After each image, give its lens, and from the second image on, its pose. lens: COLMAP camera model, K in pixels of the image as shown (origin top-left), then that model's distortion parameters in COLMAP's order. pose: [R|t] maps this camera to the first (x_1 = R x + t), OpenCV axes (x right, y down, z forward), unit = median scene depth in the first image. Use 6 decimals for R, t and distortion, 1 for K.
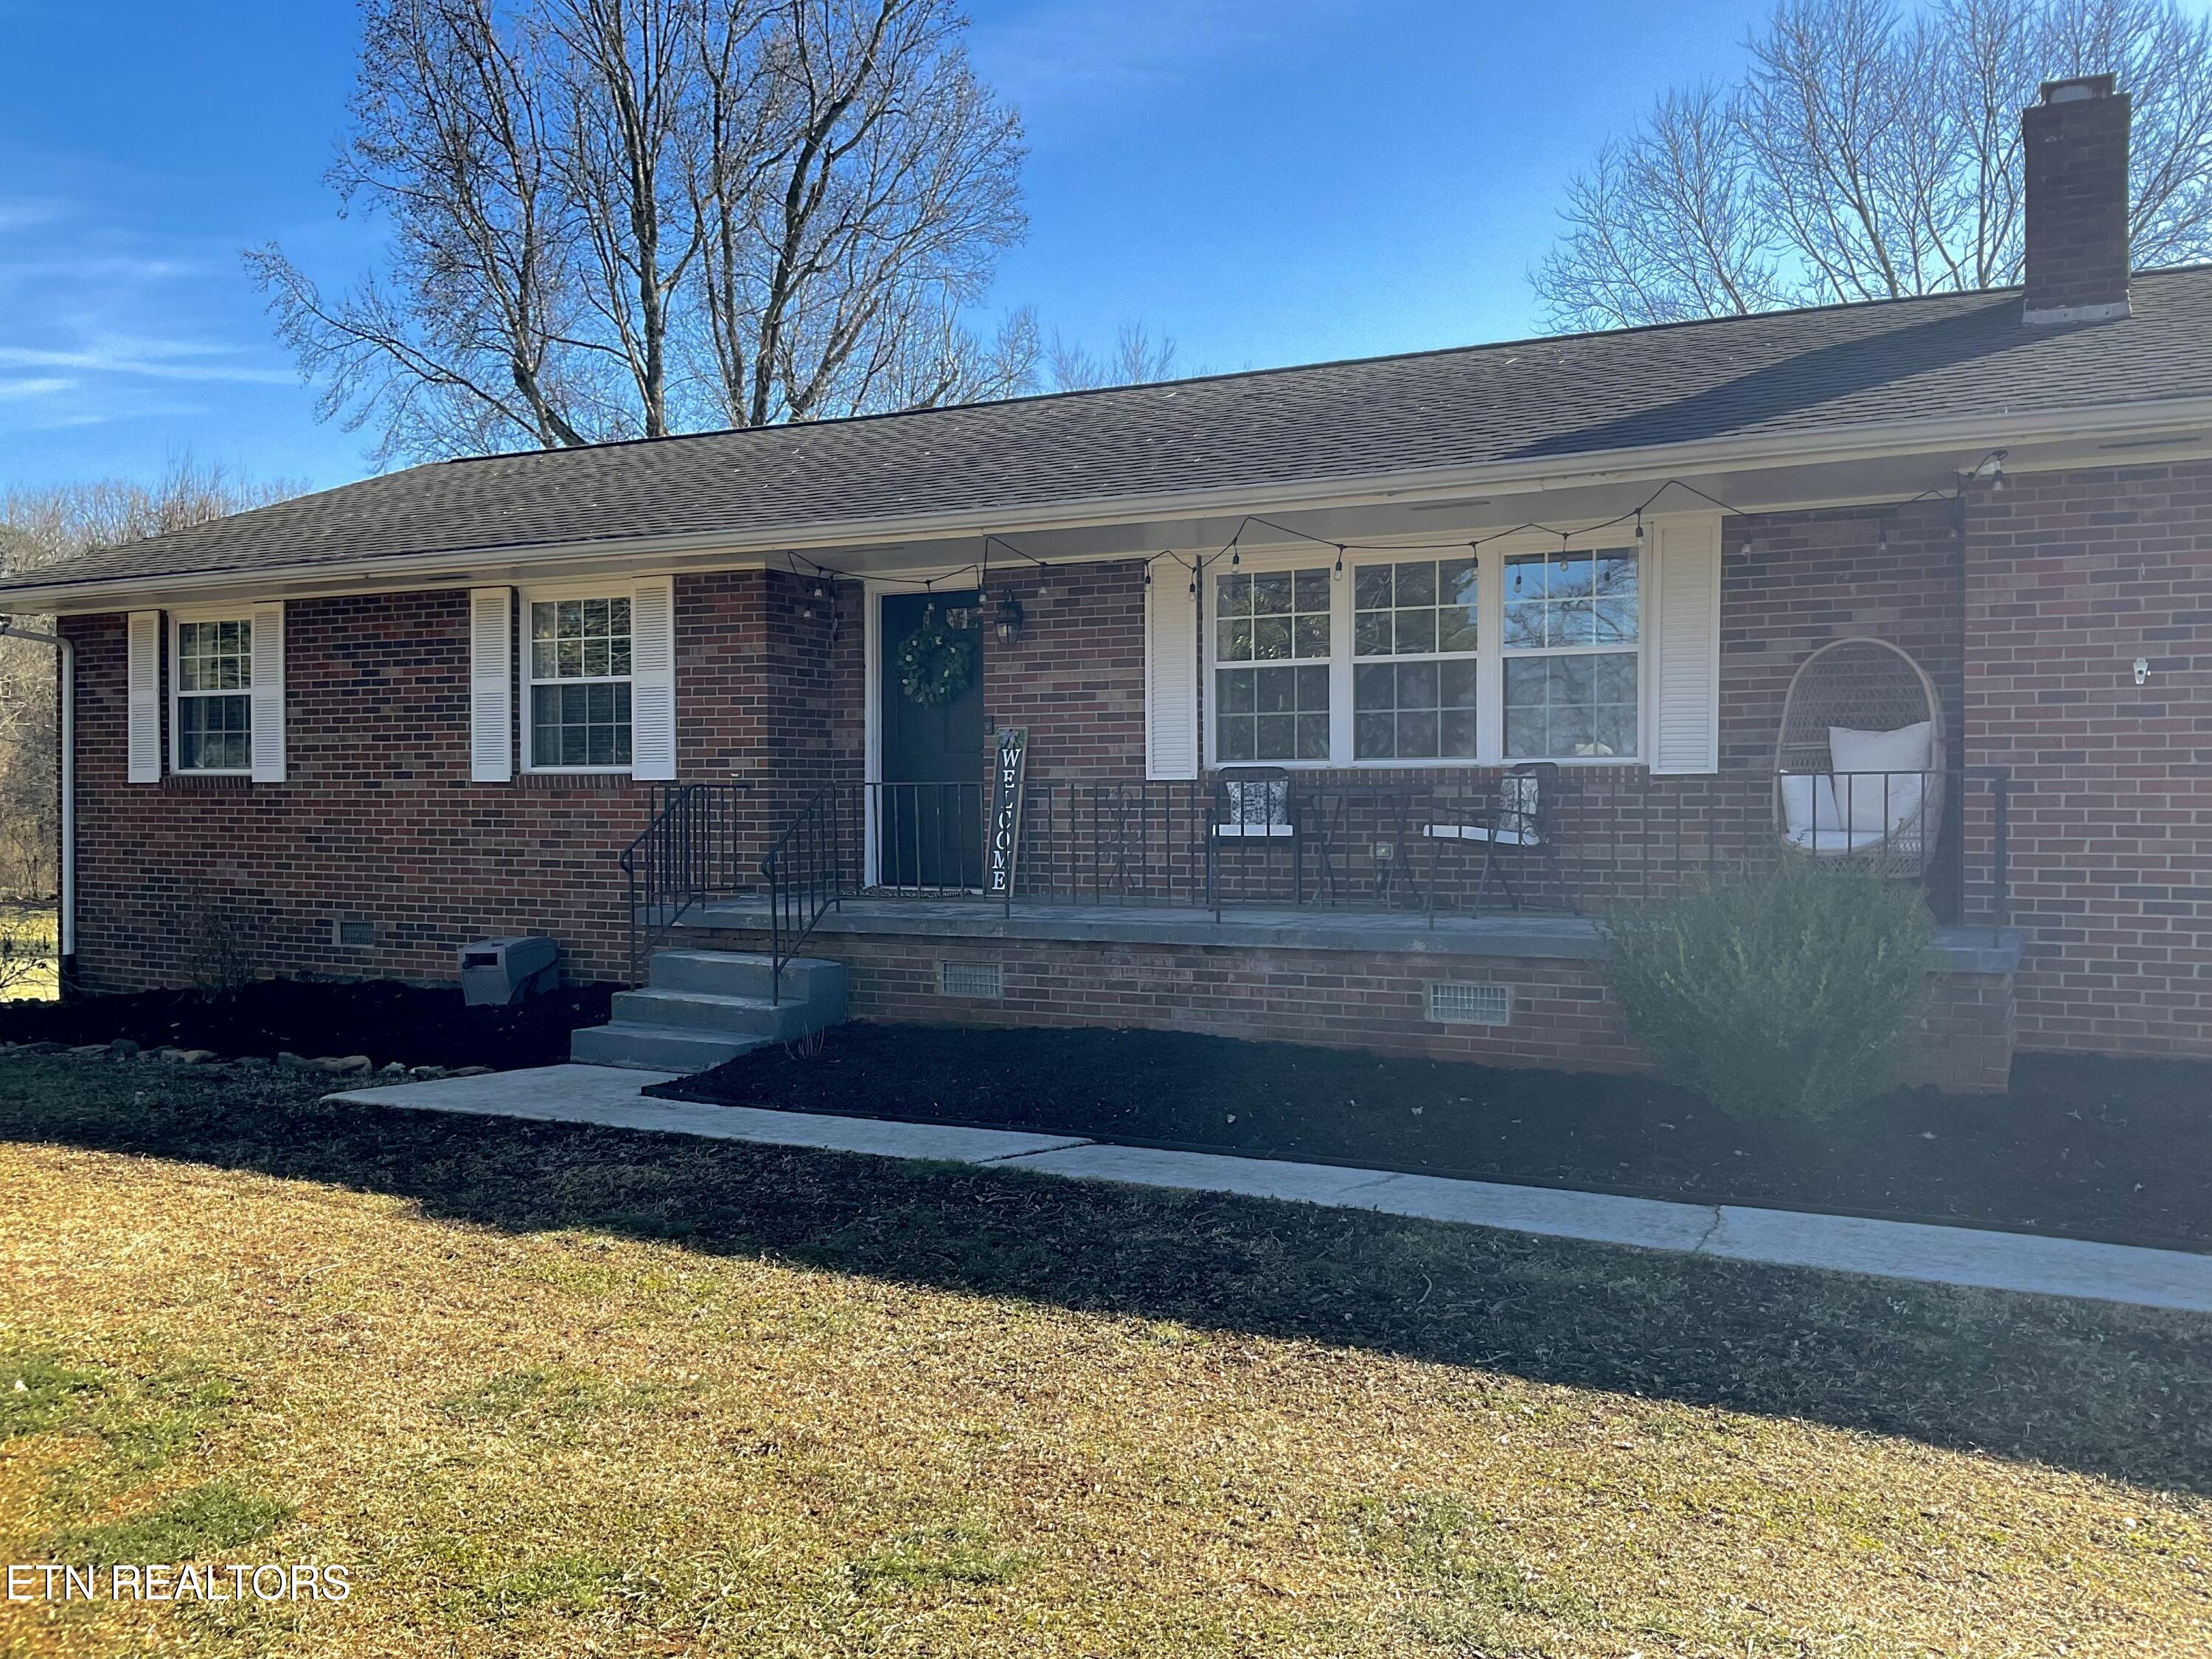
lens RADIAL K [[1824.7, 0, 1105.7], [0, 1824.7, 816.1], [0, 0, 1]] dist [0.103861, -0.206764]
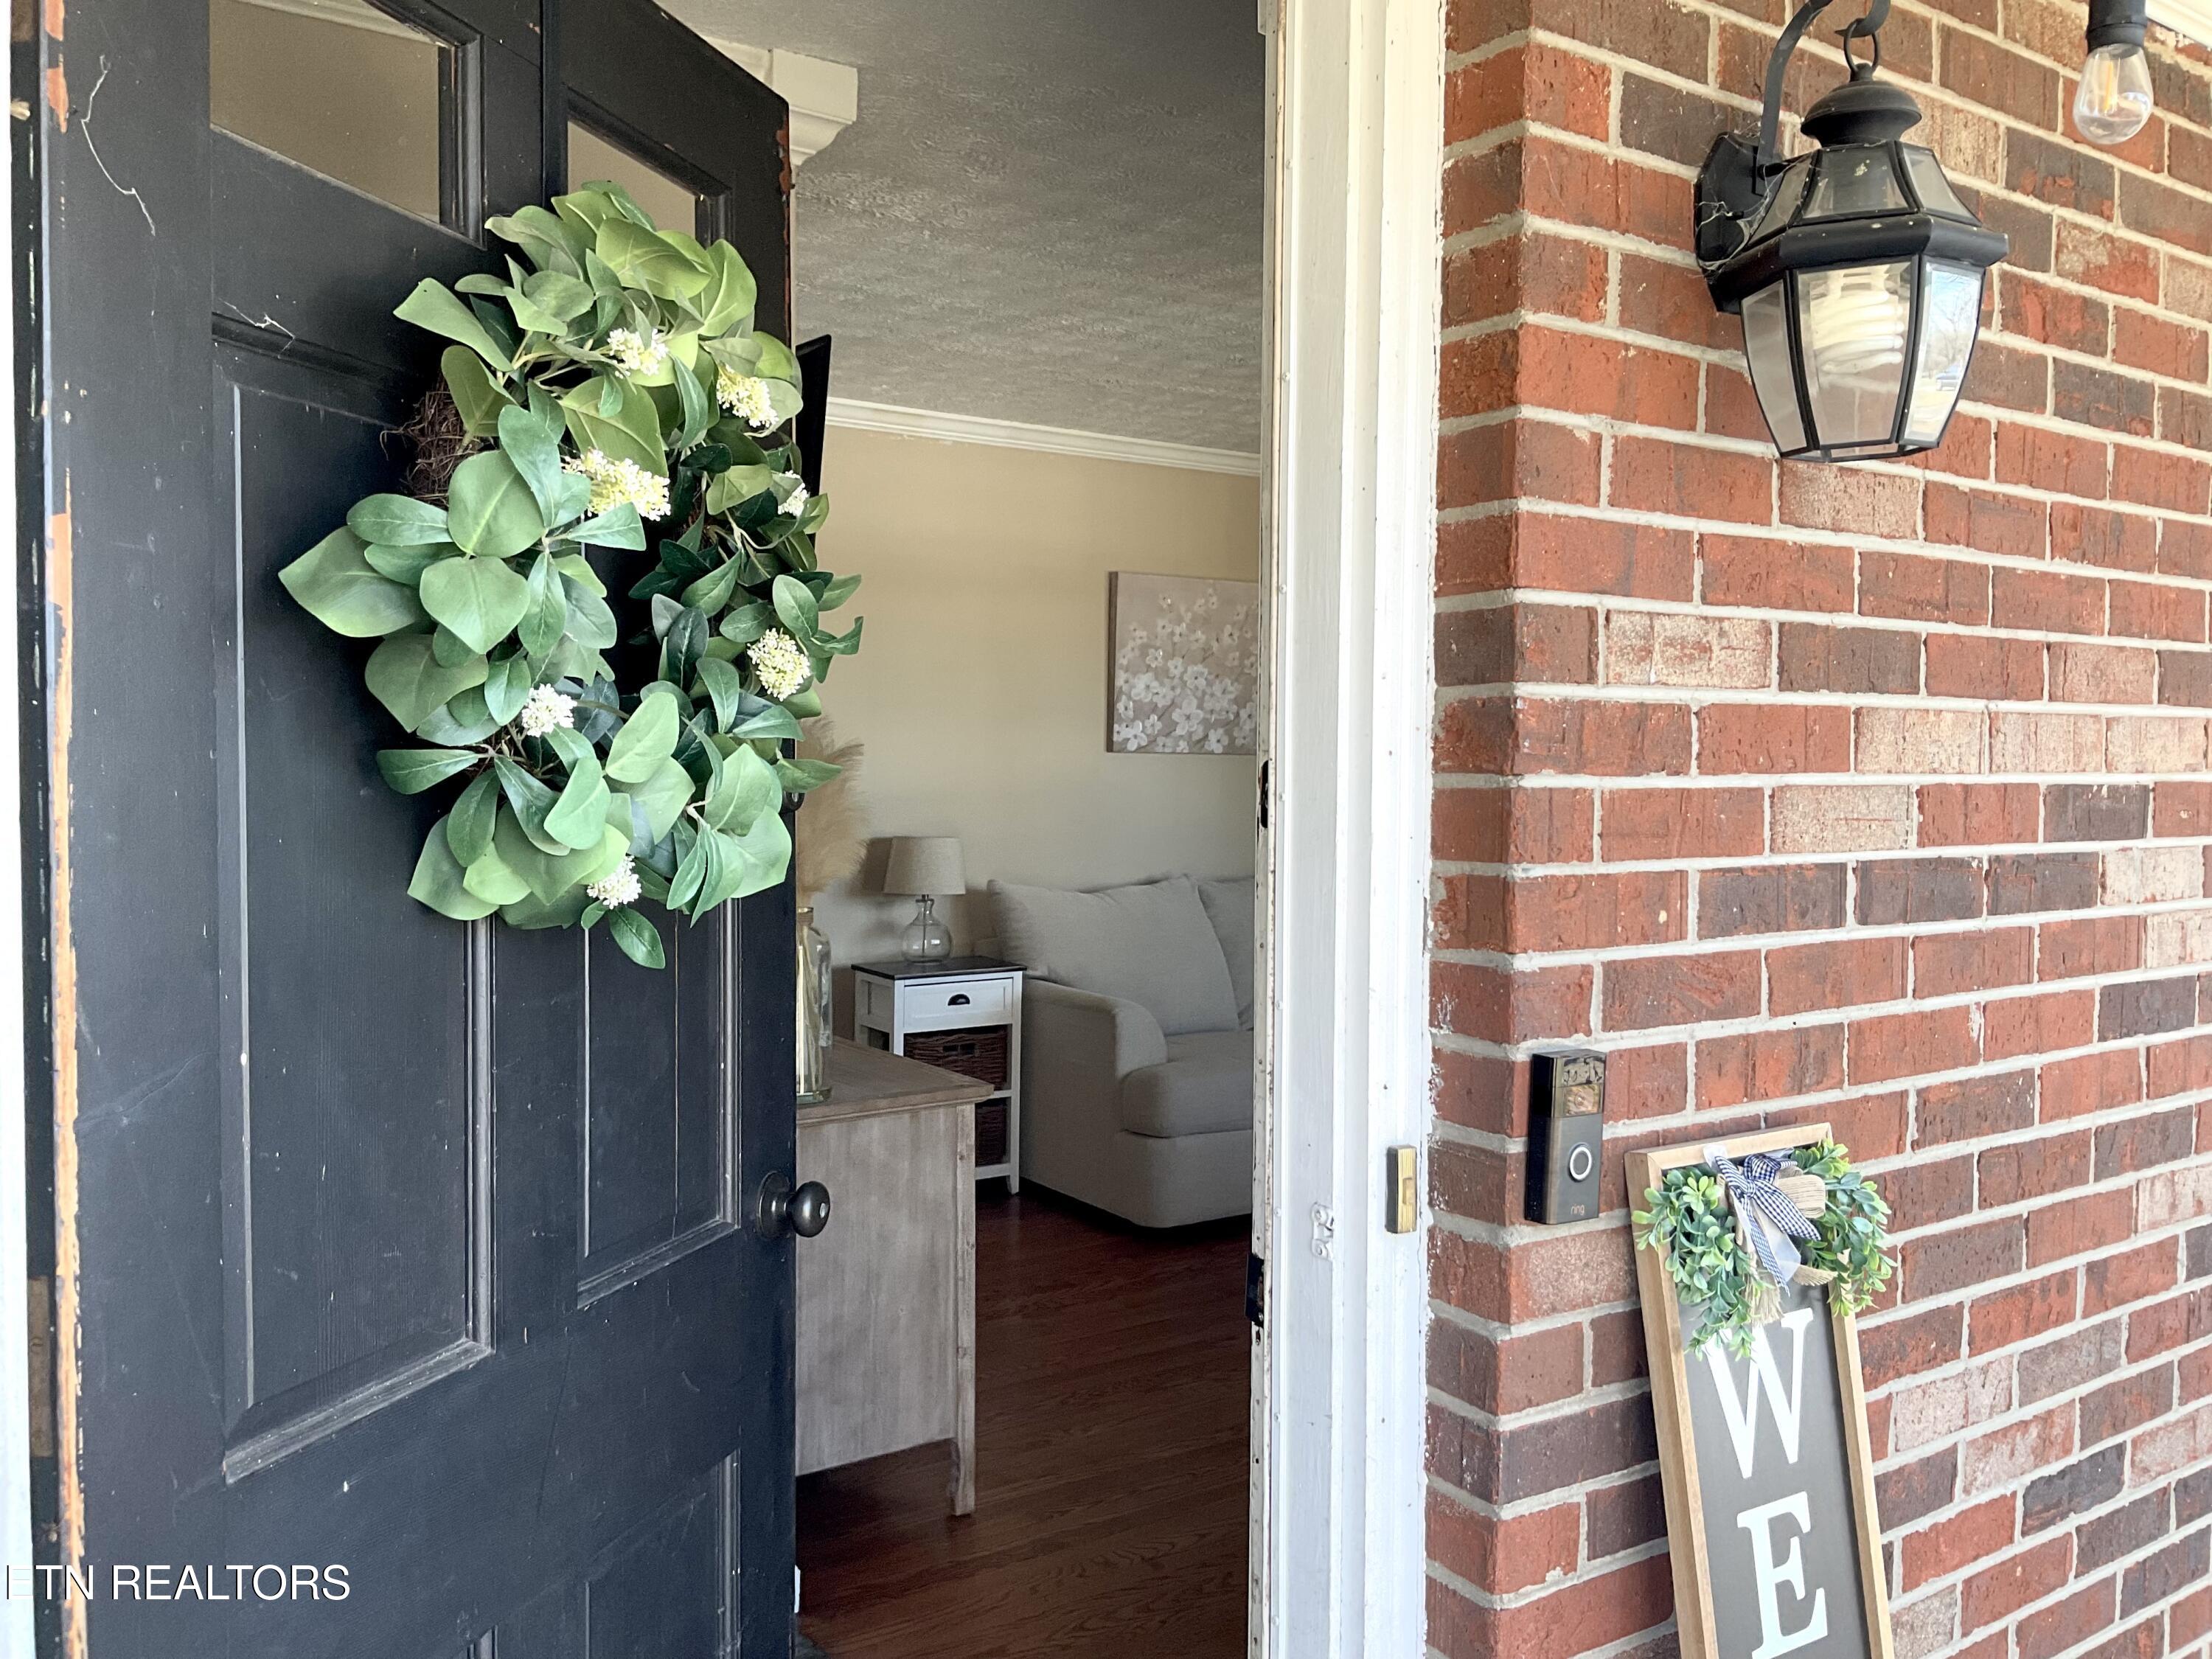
lens RADIAL K [[1824.7, 0, 1105.7], [0, 1824.7, 816.1], [0, 0, 1]] dist [0.103861, -0.206764]
pose [[0.463004, -0.025052, 0.886002, -0.182540], [-0.003540, 0.999540, 0.030112, -0.074798], [-0.886349, -0.017078, 0.462702, 0.991687]]
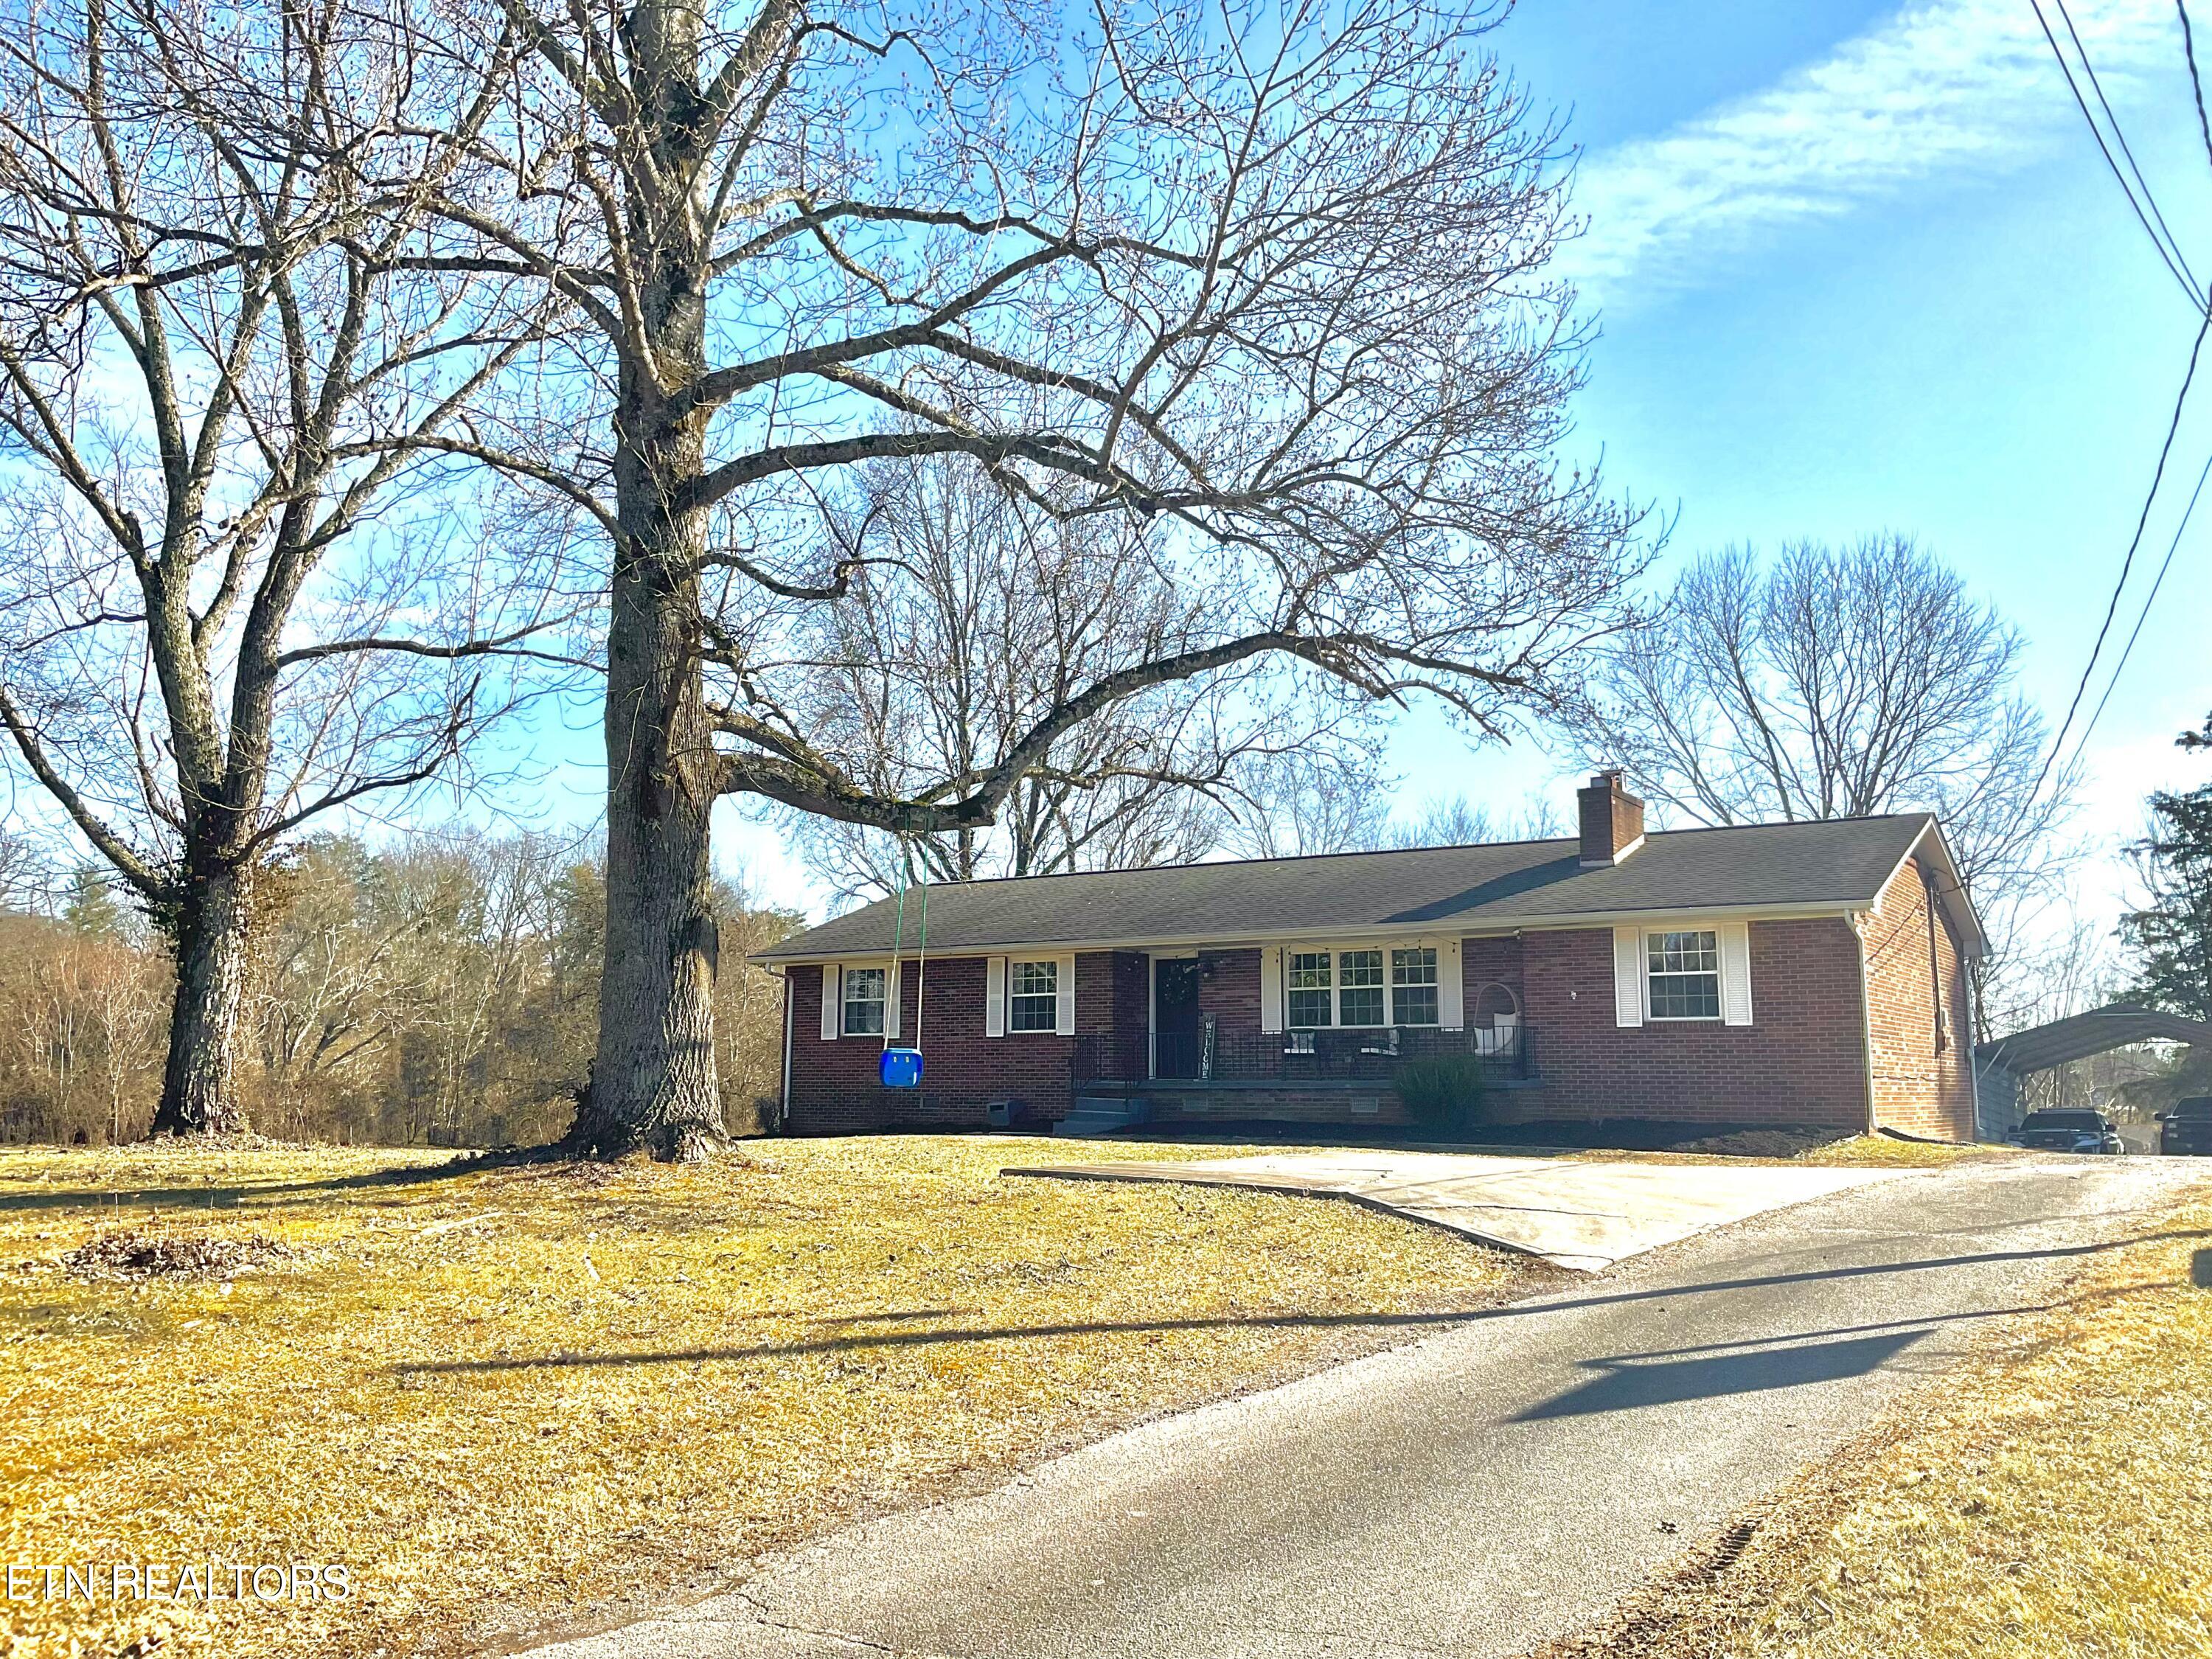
lens RADIAL K [[1824.7, 0, 1105.7], [0, 1824.7, 816.1], [0, 0, 1]] dist [0.103861, -0.206764]
pose [[0.994883, -0.008613, -0.100667, 0.062868], [-0.008575, 0.985566, -0.169074, 0.111621], [0.100670, 0.169072, 0.980449, -1.551353]]
